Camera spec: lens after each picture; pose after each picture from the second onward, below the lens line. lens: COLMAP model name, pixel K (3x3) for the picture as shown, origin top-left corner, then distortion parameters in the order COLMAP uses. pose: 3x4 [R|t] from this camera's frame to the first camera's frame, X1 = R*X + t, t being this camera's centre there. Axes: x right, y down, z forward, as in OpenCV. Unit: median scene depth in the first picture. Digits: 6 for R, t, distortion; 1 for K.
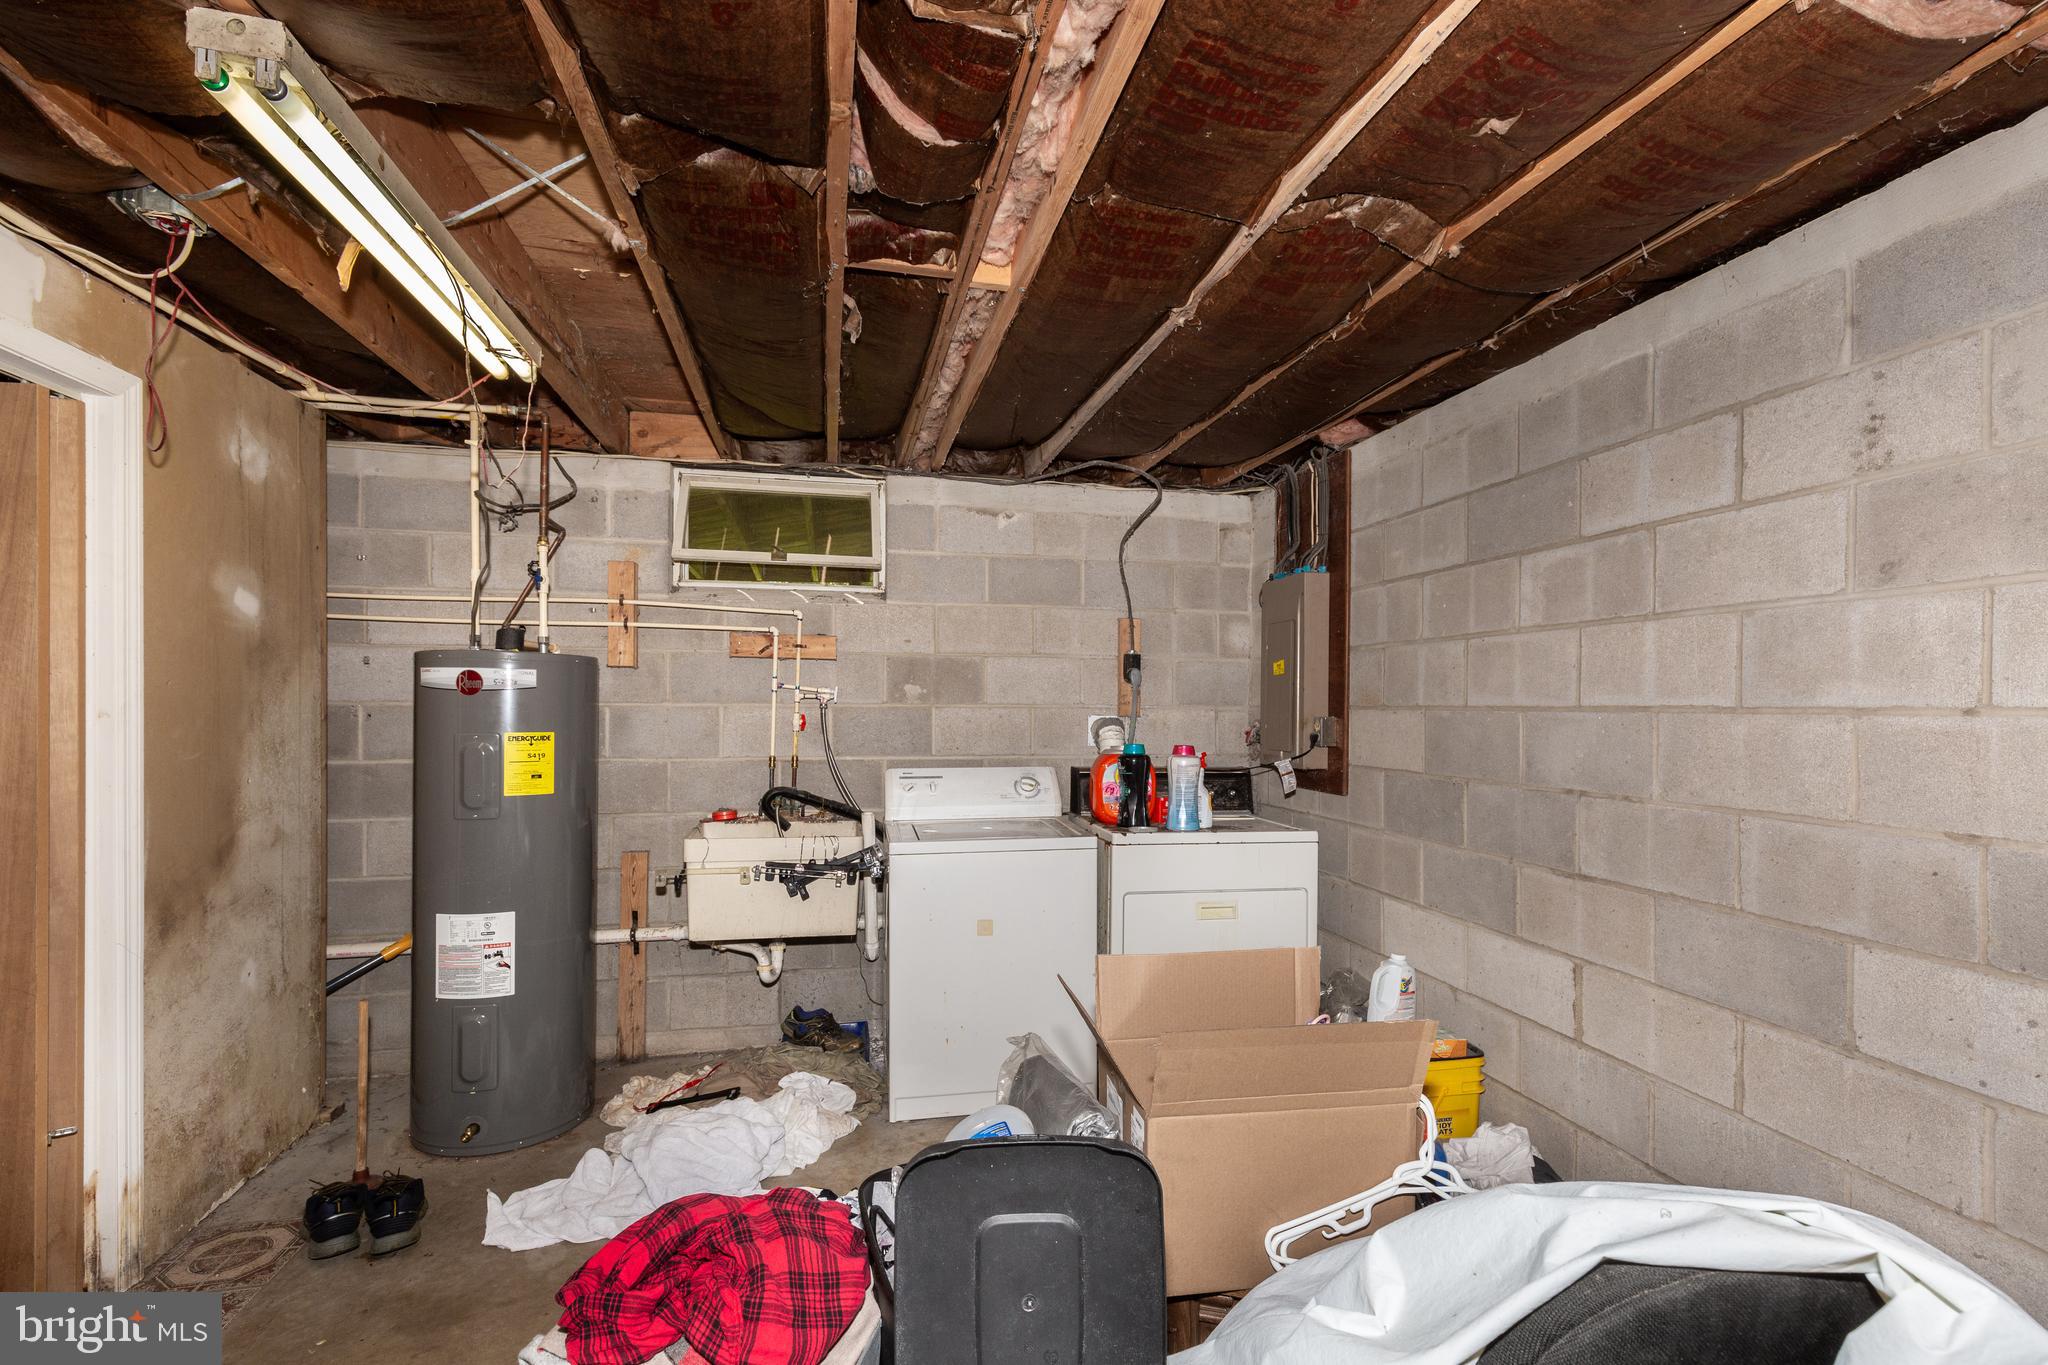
lens RADIAL K [[897.2, 0, 1017.7], [0, 897.2, 706.7], [0, 0, 1]] dist [0.000790, -0.000327]
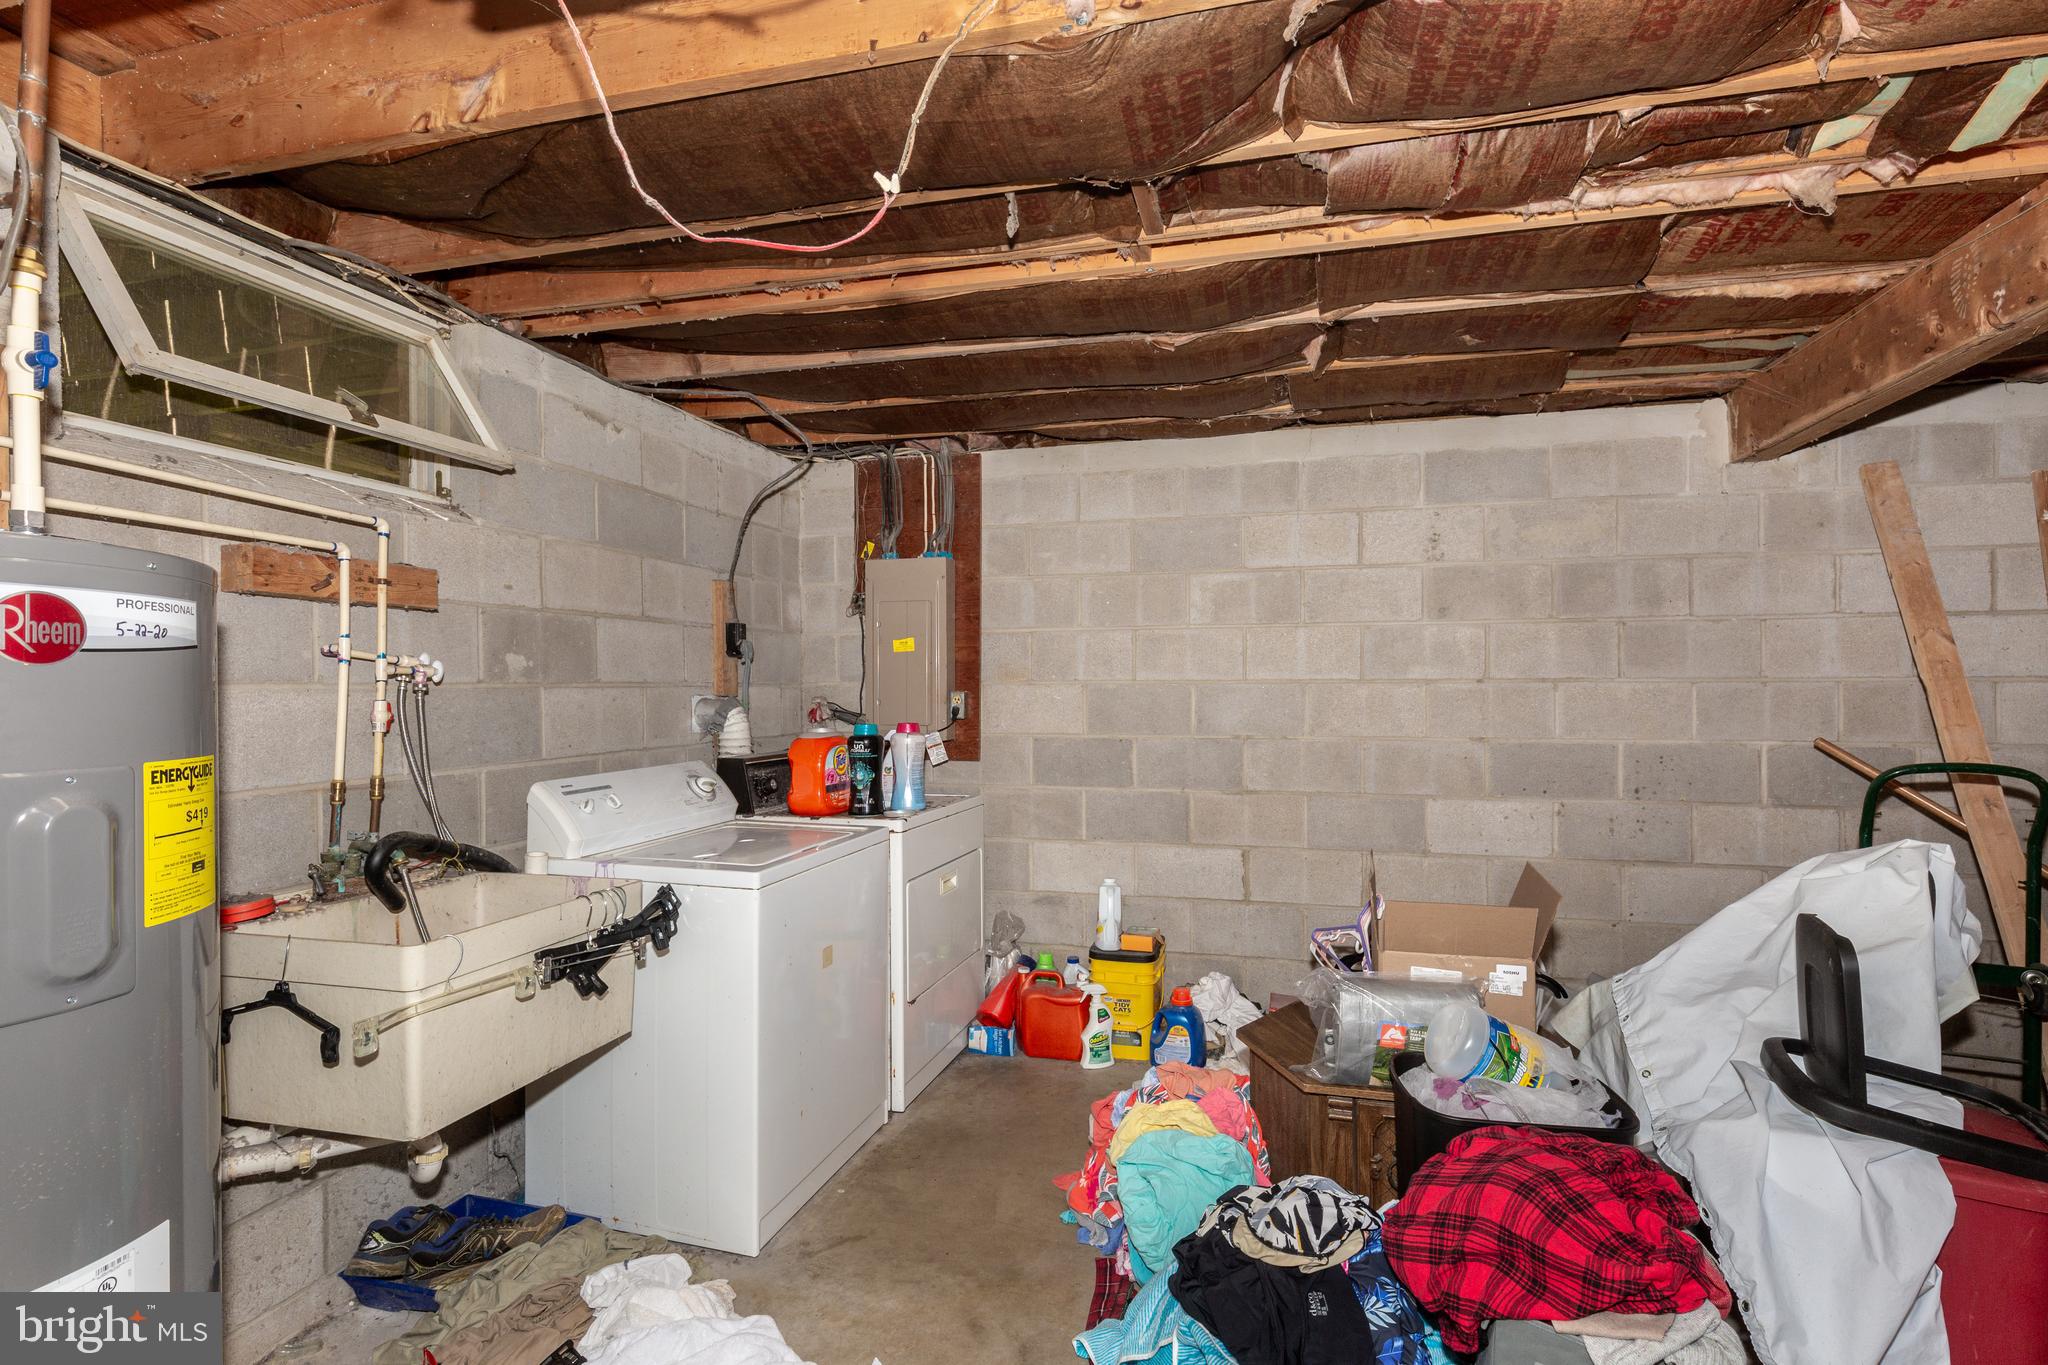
lens RADIAL K [[914.8, 0, 1019.7], [0, 914.8, 684.5], [0, 0, 1]] dist [0.008624, -0.001501]
pose [[0.469095, -0.008908, 0.883103, -0.917309], [0.008334, 0.999949, 0.005659, -0.004624], [-0.883109, 0.004705, 0.469145, 0.612357]]
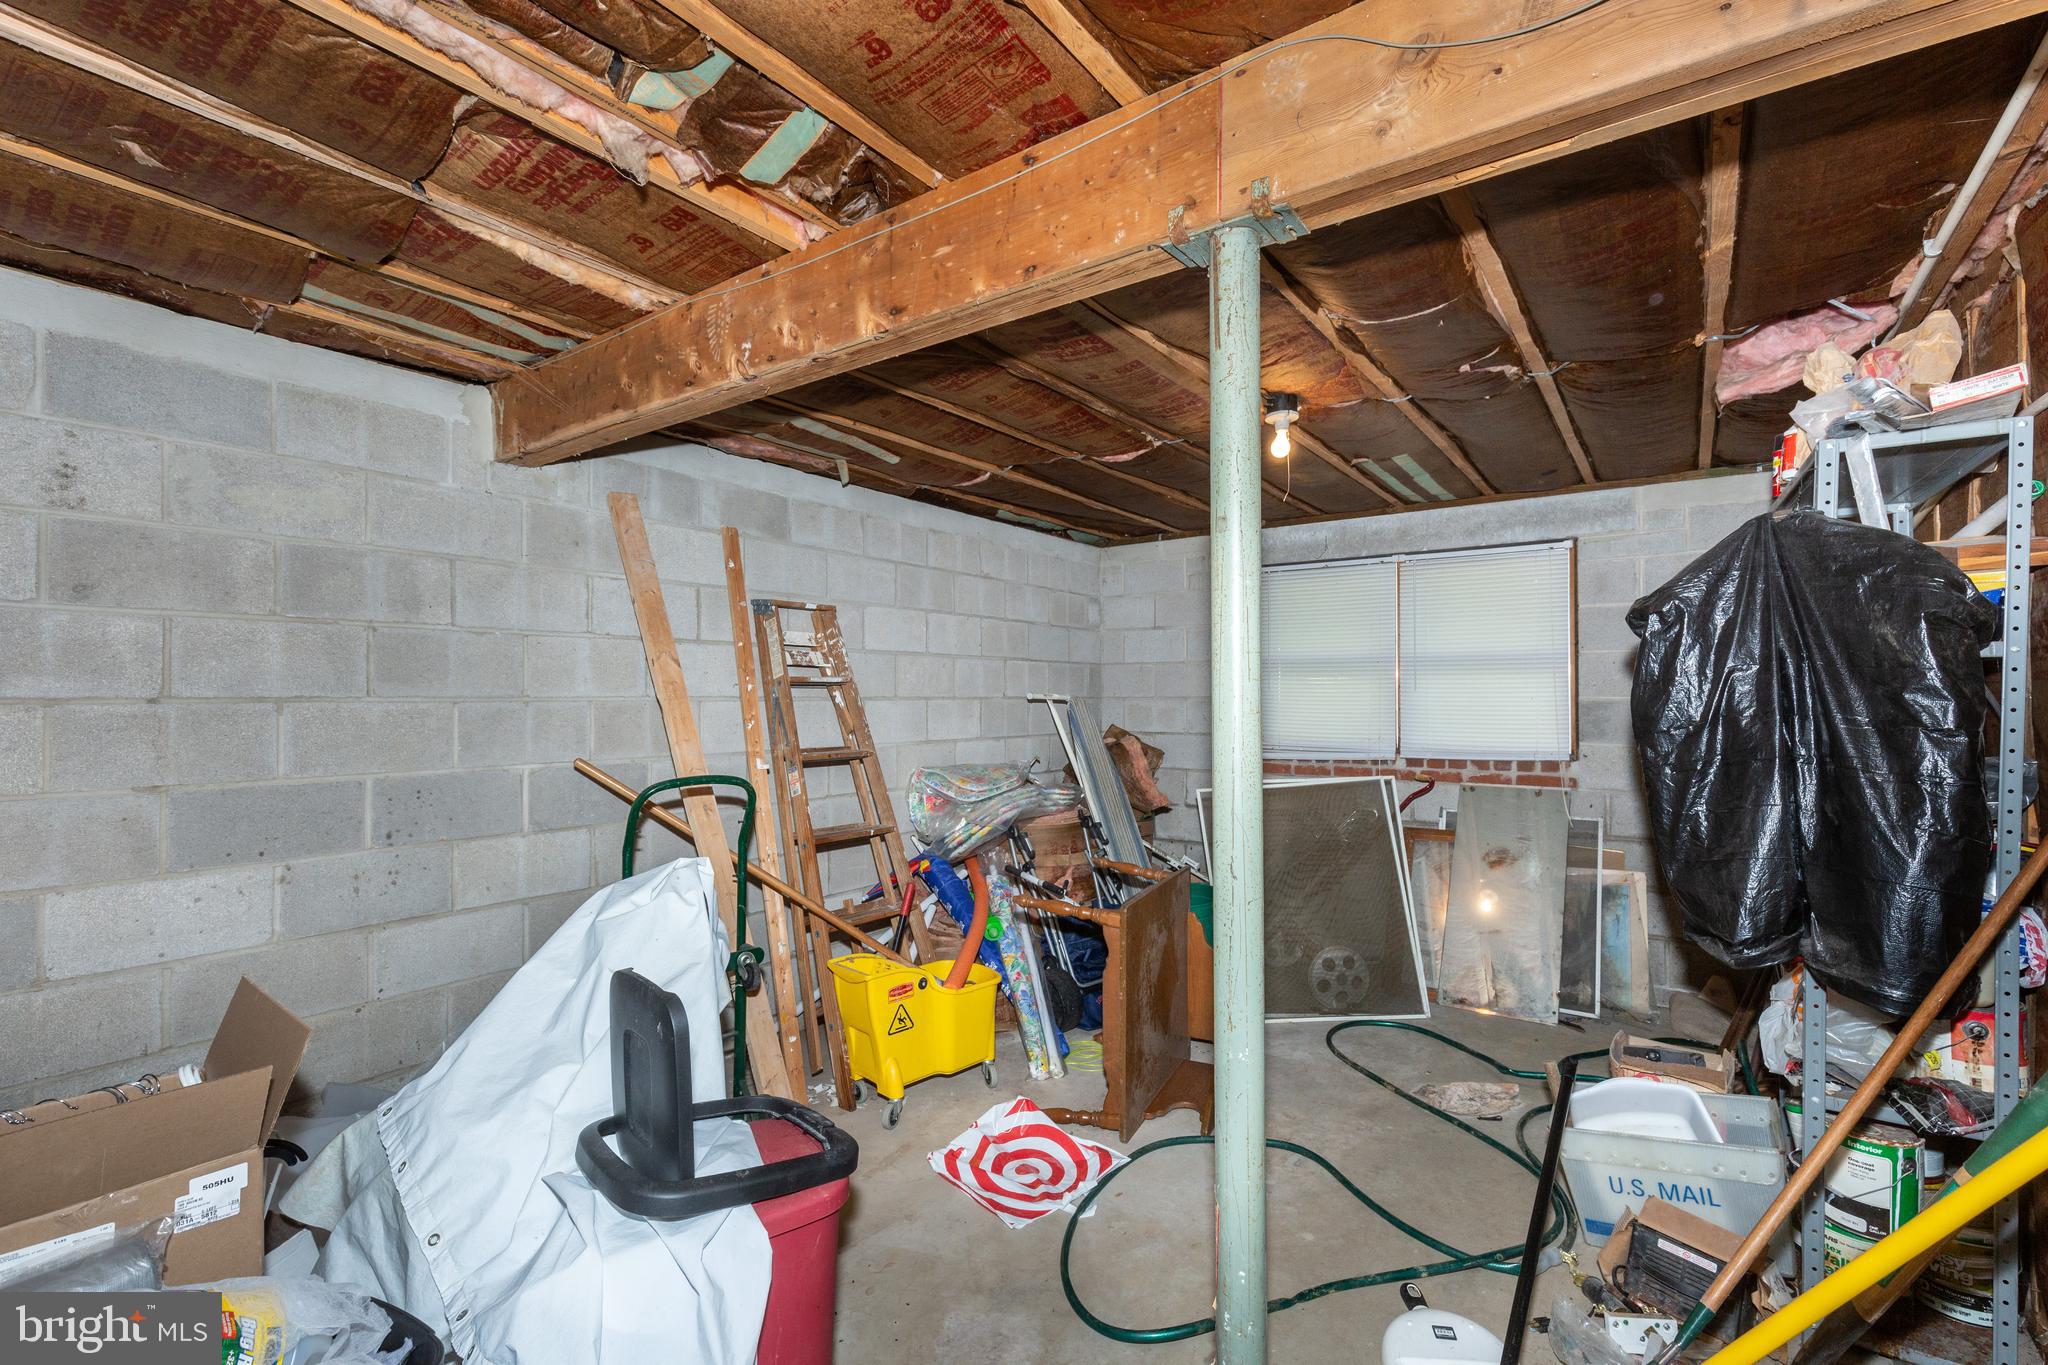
lens RADIAL K [[914.8, 0, 1019.7], [0, 914.8, 684.5], [0, 0, 1]] dist [0.008624, -0.001501]
pose [[-0.673967, 0.007402, 0.738724, -0.628045], [0.002068, 0.999965, -0.008133, -0.003468], [-0.738758, -0.003954, -0.673959, 0.628693]]
